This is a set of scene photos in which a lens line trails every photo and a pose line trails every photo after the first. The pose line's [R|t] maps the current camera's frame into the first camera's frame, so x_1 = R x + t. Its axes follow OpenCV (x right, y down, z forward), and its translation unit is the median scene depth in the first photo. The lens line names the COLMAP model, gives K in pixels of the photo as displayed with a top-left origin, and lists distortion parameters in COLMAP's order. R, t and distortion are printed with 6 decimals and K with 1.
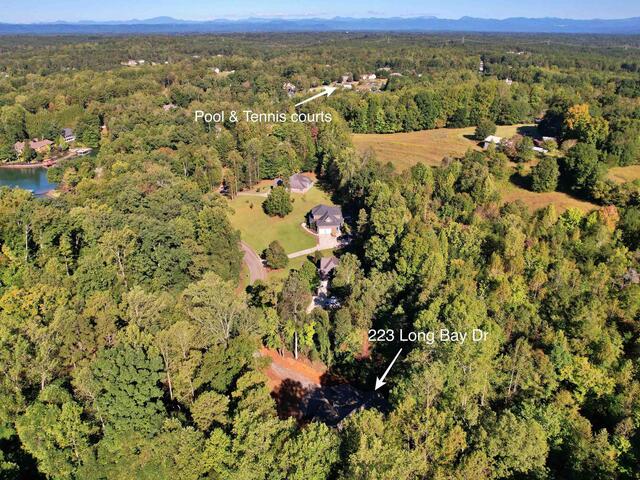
lens RADIAL K [[547.4, 0, 320.0], [0, 547.4, 240.0], [0, 0, 1]] dist [-0.094049, 0.098412]
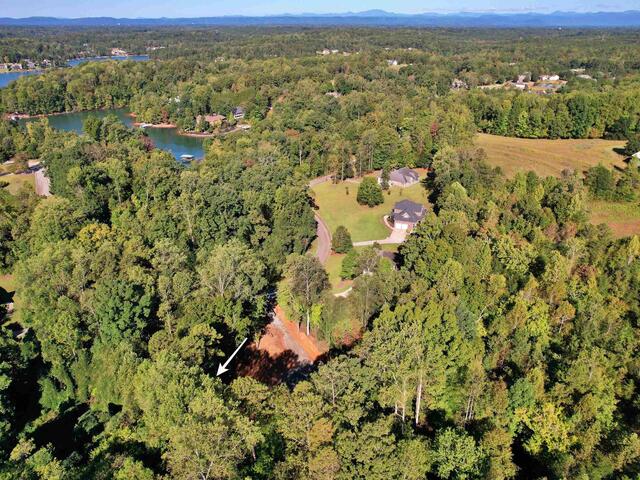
lens RADIAL K [[547.4, 0, 320.0], [0, 547.4, 240.0], [0, 0, 1]] dist [-0.094049, 0.098412]
pose [[0.895347, 0.168972, -0.412070, 0.211341], [-0.164316, 0.985287, 0.046997, -0.009985], [0.413949, 0.025632, 0.909939, 0.021133]]
